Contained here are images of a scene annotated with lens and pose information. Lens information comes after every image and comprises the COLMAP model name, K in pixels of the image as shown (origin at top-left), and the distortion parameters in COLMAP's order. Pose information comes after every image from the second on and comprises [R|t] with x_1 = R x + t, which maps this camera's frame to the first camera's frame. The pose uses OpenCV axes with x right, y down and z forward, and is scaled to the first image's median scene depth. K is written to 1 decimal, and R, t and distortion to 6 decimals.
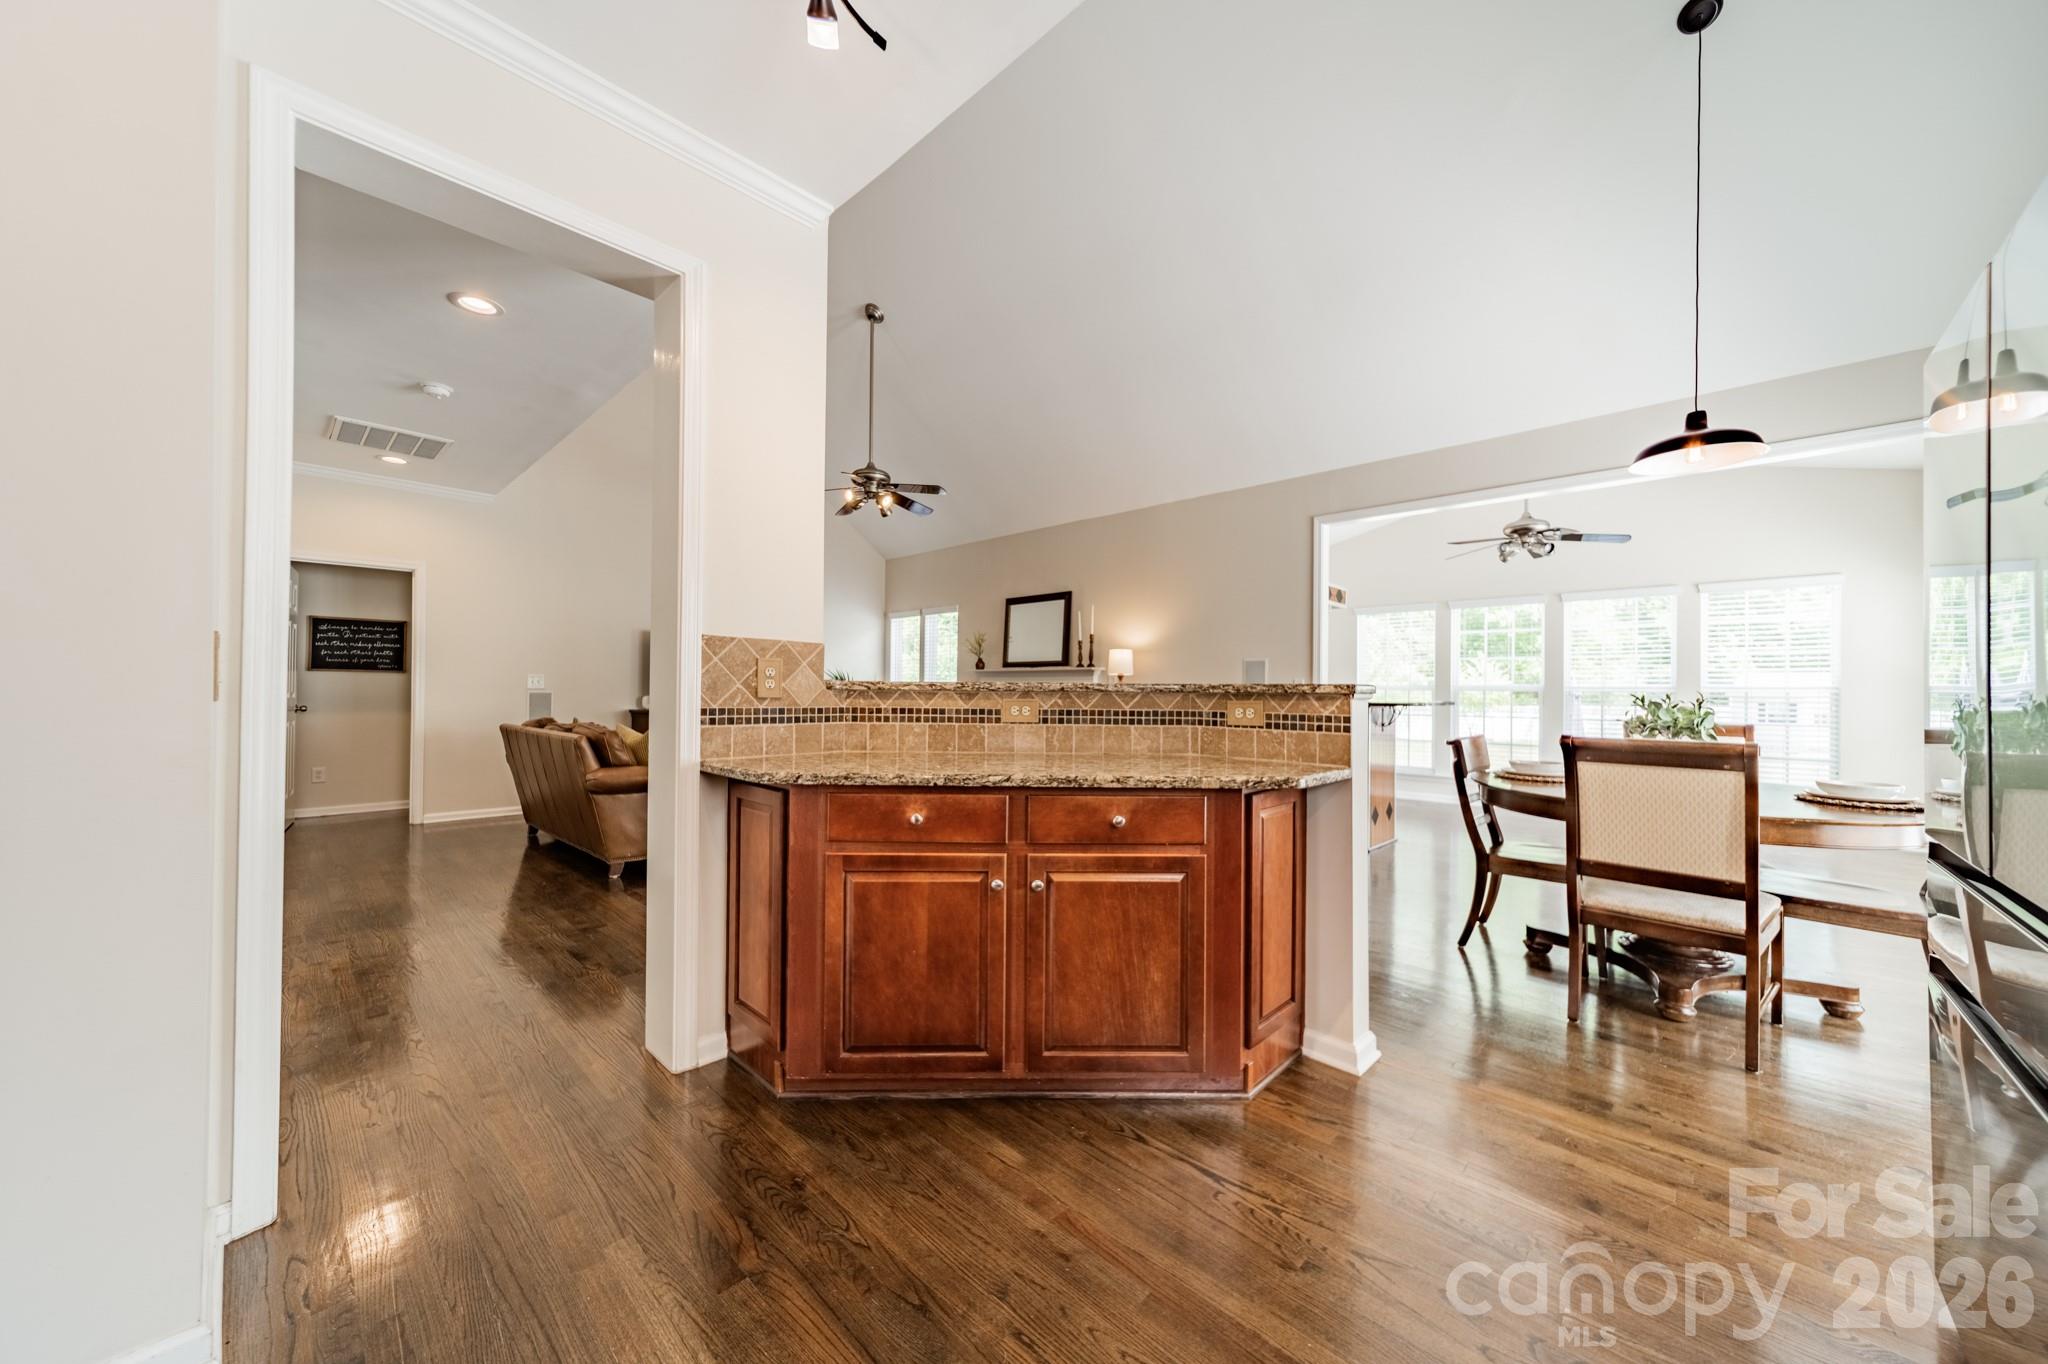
lens RADIAL K [[702.2, 0, 1048.1], [0, 702.2, 689.7], [0, 0, 1]] dist [0.012515, 0.000007]
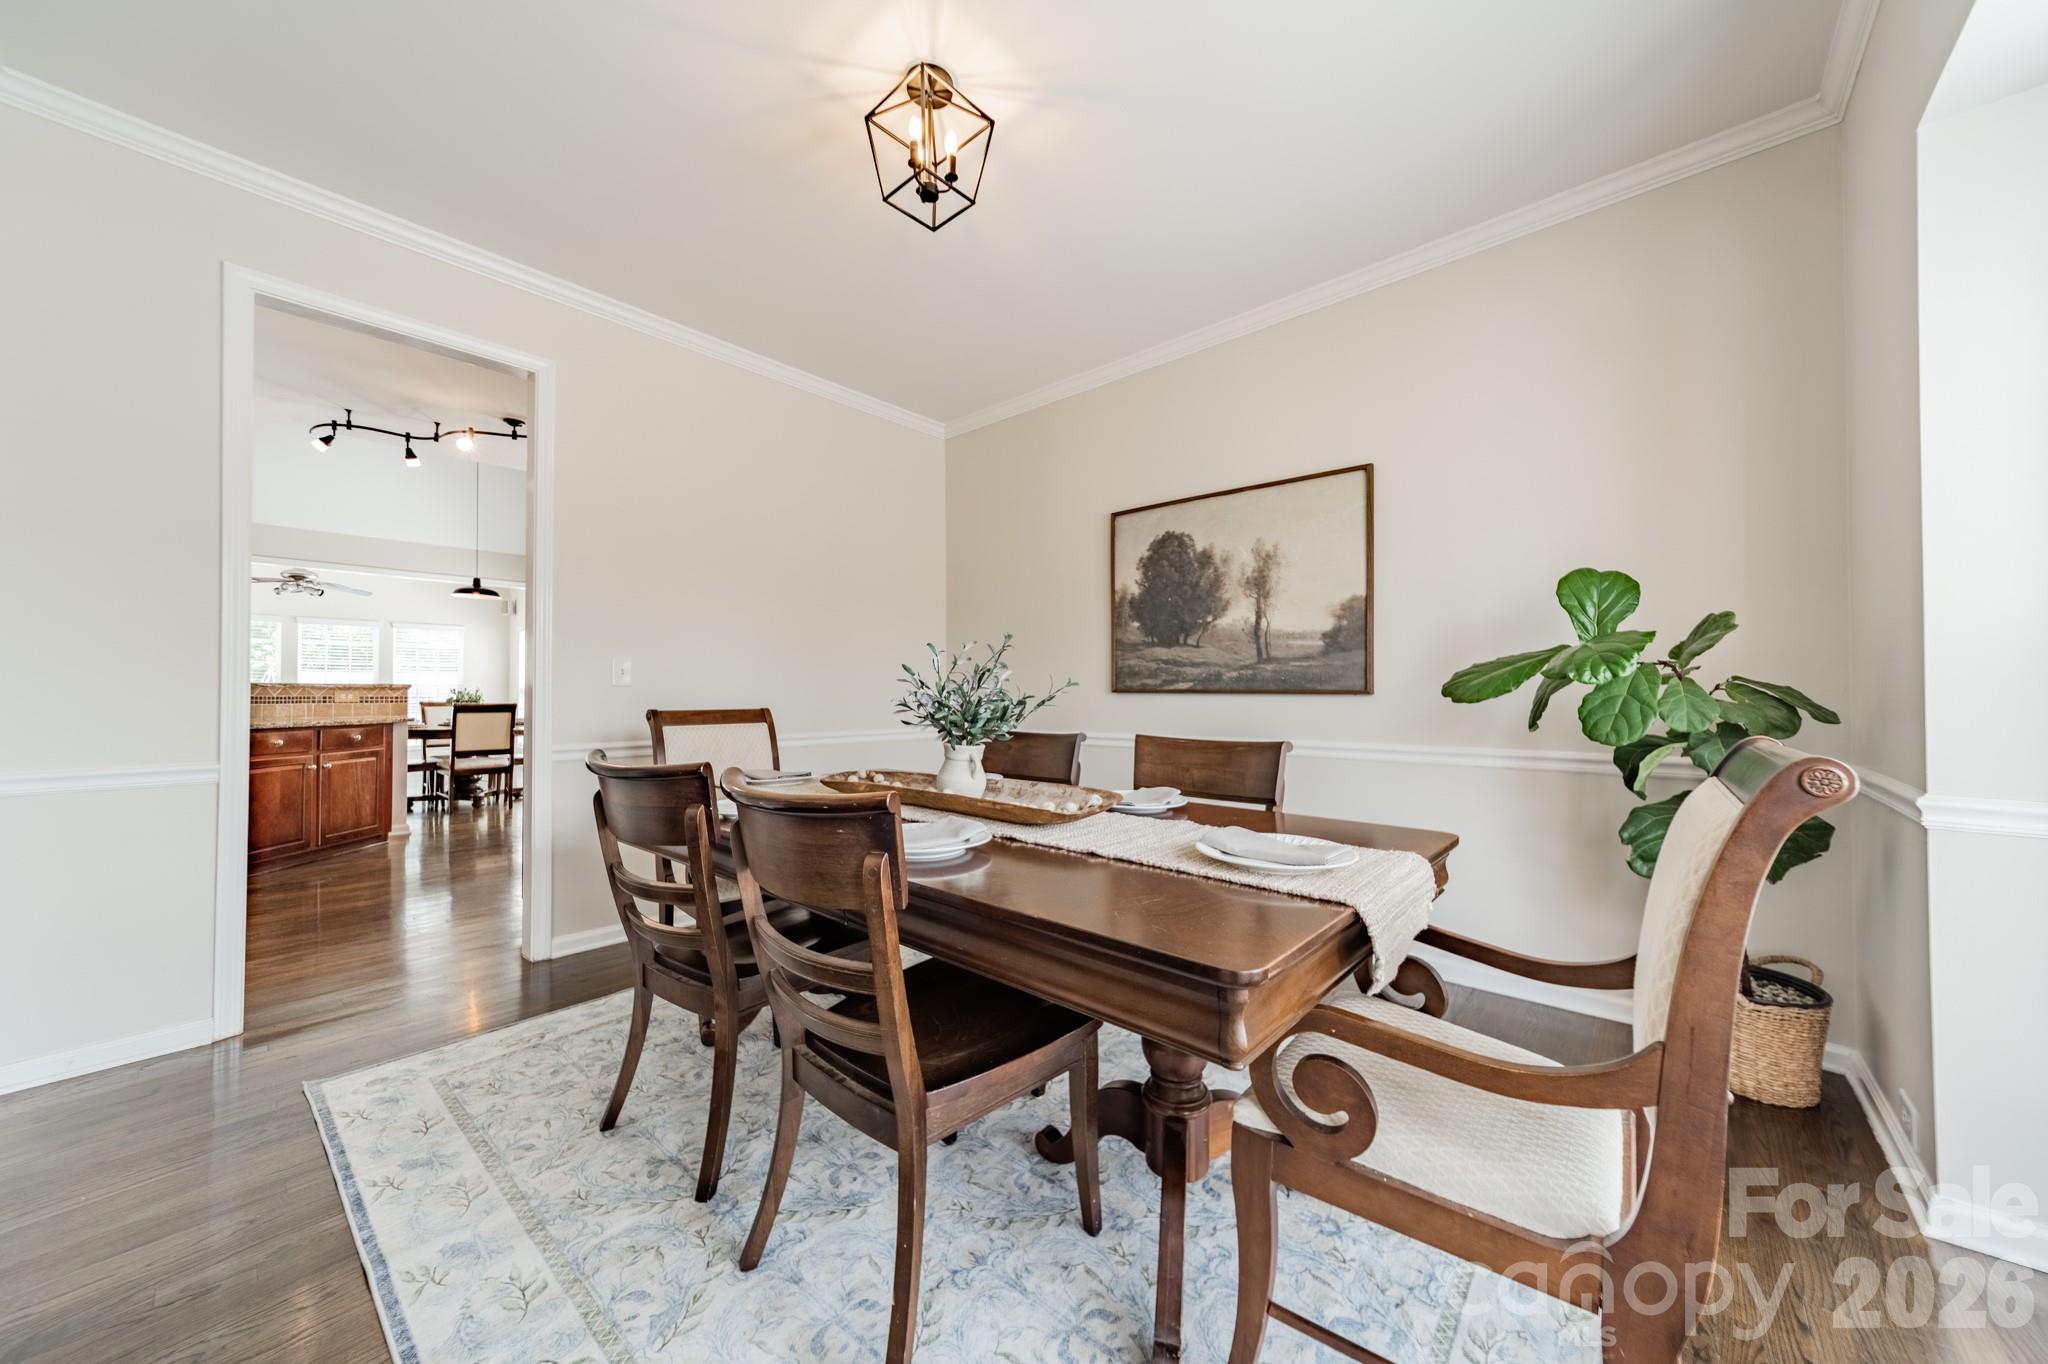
lens RADIAL K [[719.8, 0, 1029.4], [0, 719.8, 683.5], [0, 0, 1]] dist [0.010552, -0.002070]
pose [[-0.043197, 0.009491, 0.999022, -2.172171], [-0.005971, 0.999935, -0.009758, 0.001398], [-0.999049, -0.006387, -0.043137, -1.085007]]
